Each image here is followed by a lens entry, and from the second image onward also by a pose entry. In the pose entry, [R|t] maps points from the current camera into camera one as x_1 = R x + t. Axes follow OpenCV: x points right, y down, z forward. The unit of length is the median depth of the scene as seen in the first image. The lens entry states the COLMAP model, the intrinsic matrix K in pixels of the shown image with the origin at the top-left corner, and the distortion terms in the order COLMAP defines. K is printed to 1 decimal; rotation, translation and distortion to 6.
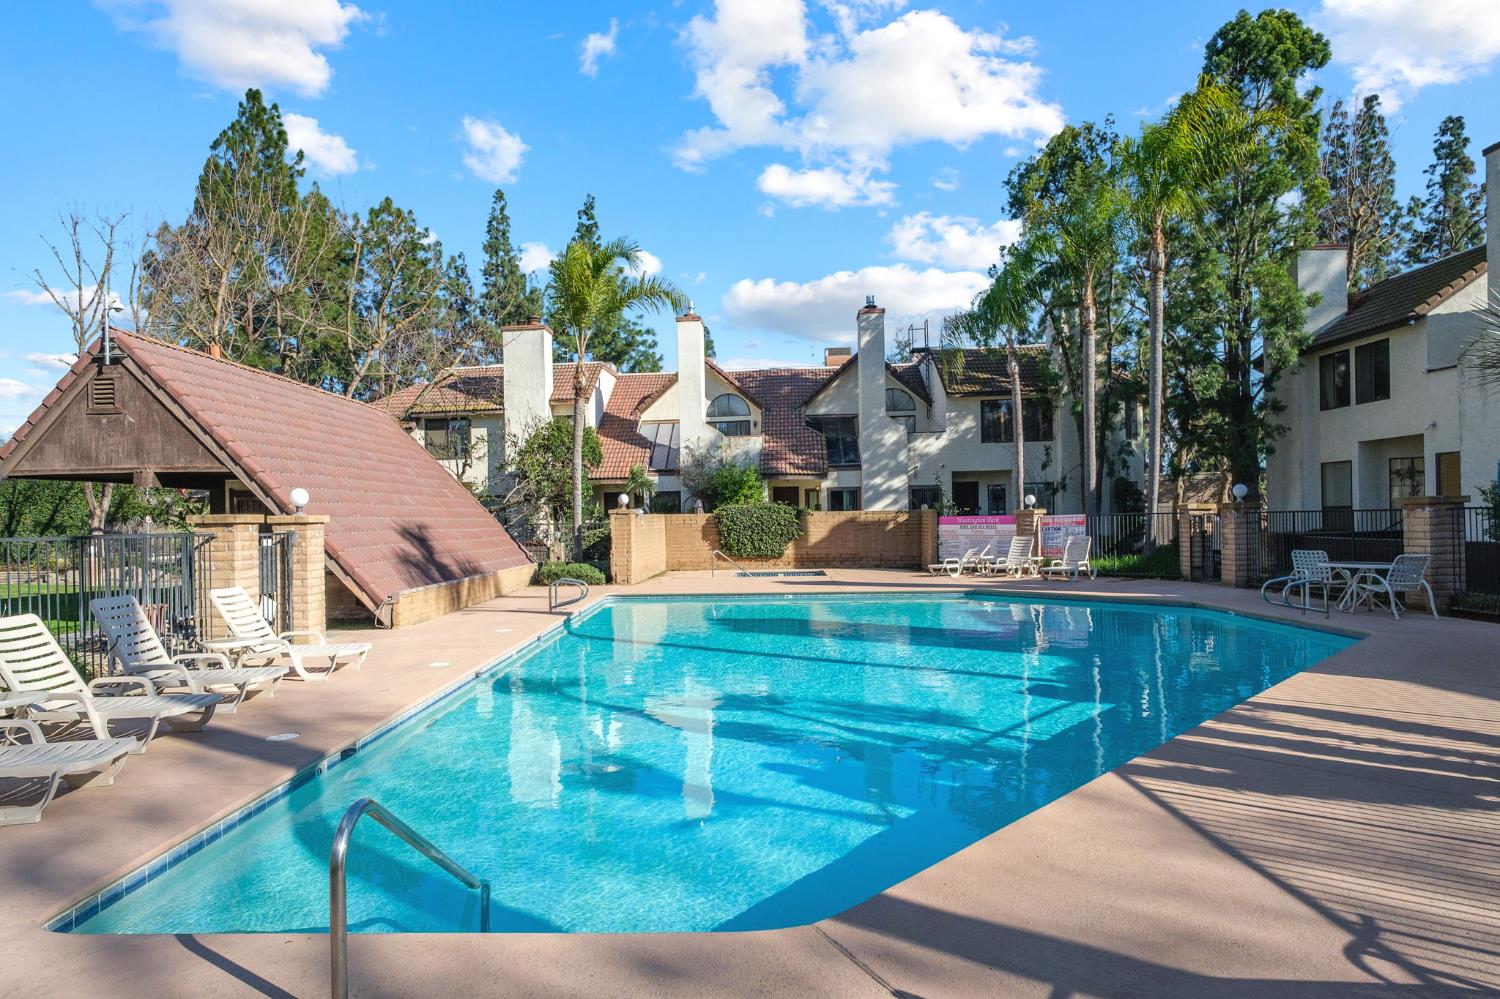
lens RADIAL K [[830.5, 0, 749.8], [0, 830.5, 522.6], [0, 0, 1]] dist [0.000618, 0.000294]
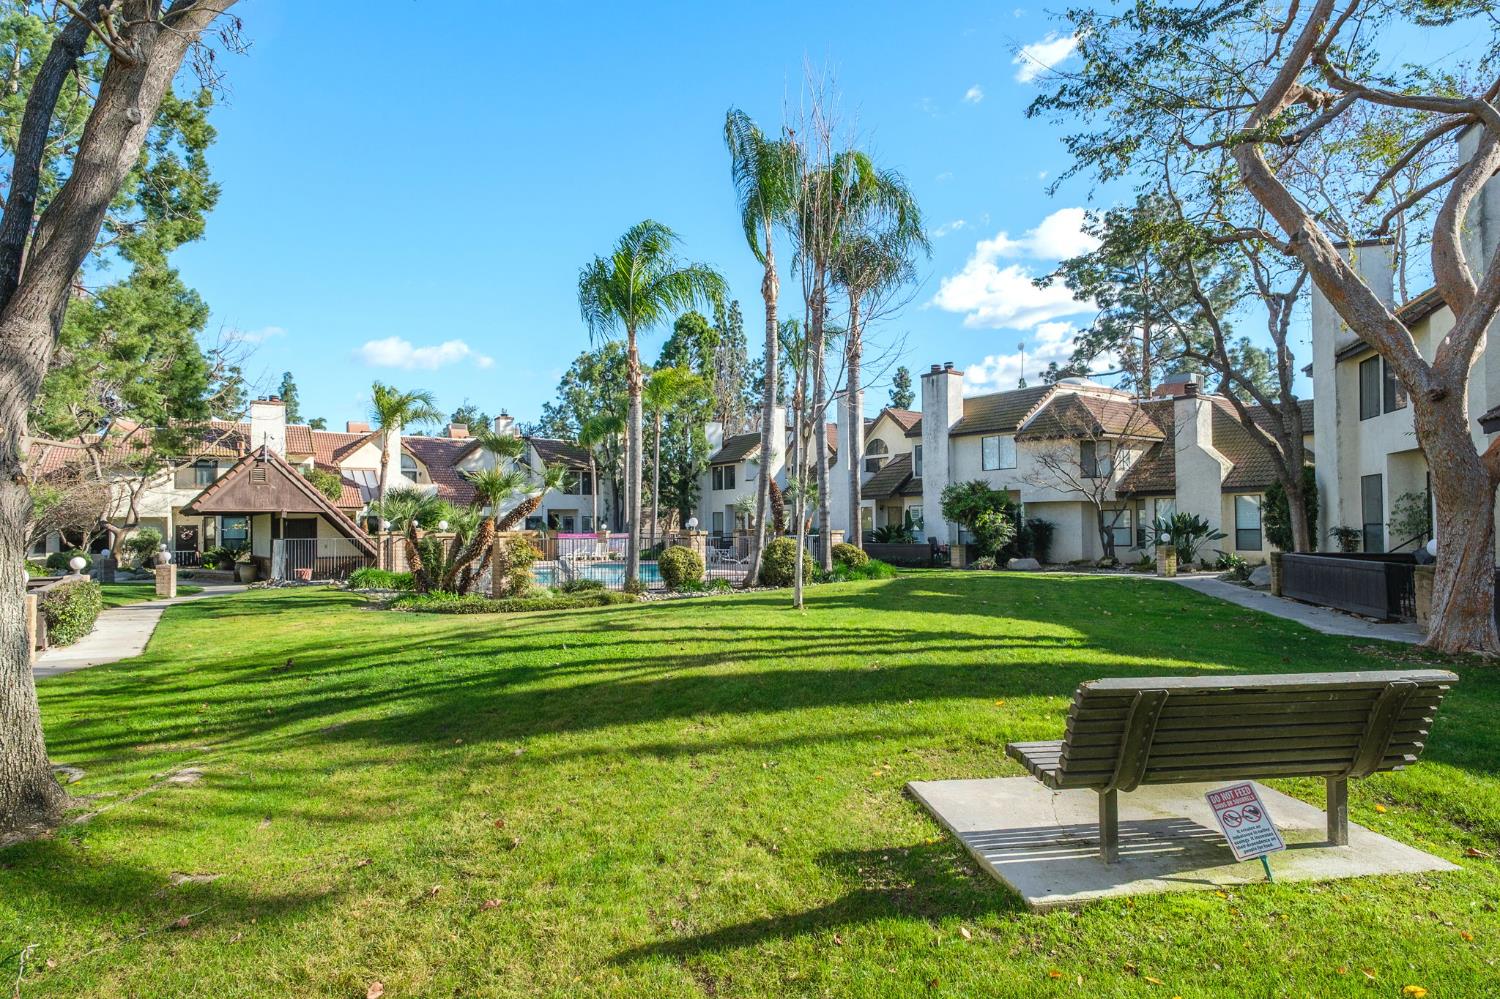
lens RADIAL K [[848.4, 0, 745.6], [0, 848.4, 523.9], [0, 0, 1]] dist [0.001513, 0.000245]
pose [[0.800293, 0.015521, 0.599408, -0.692905], [-0.005603, 0.999815, -0.018409, 0.005459], [-0.599583, 0.011374, 0.800232, -0.999947]]
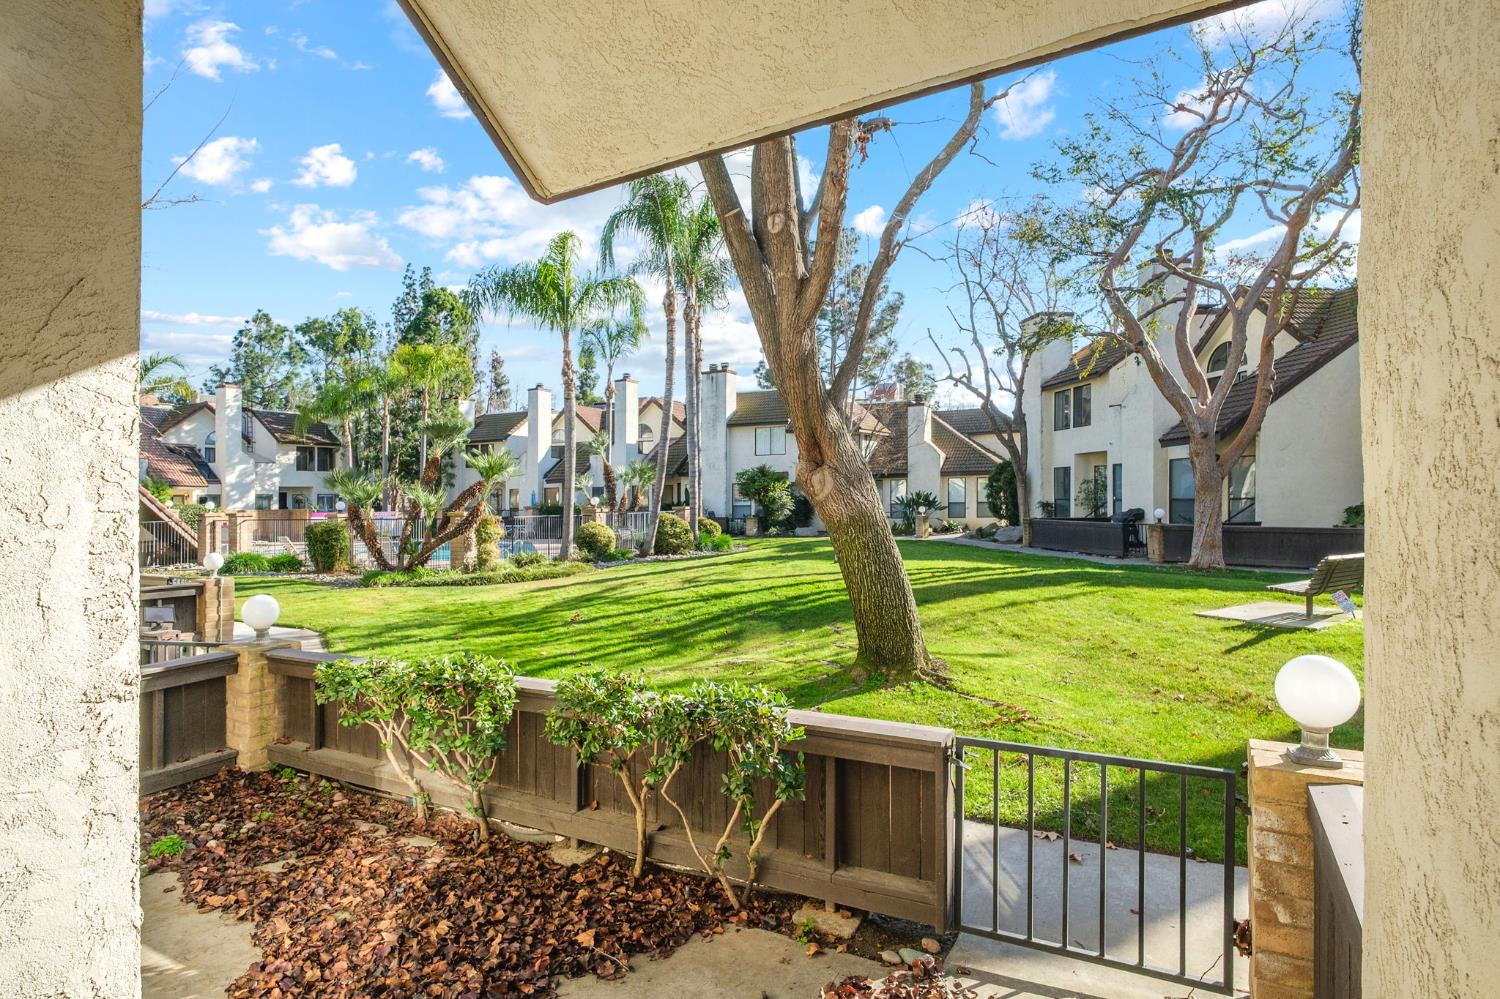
lens RADIAL K [[830.5, 0, 749.8], [0, 830.5, 522.6], [0, 0, 1]] dist [0.000618, 0.000294]
pose [[0.484392, -0.014319, 0.874734, -1.031767], [0.009111, 0.999894, 0.011322, 0.003487], [-0.874804, 0.002486, 0.484471, -0.892329]]
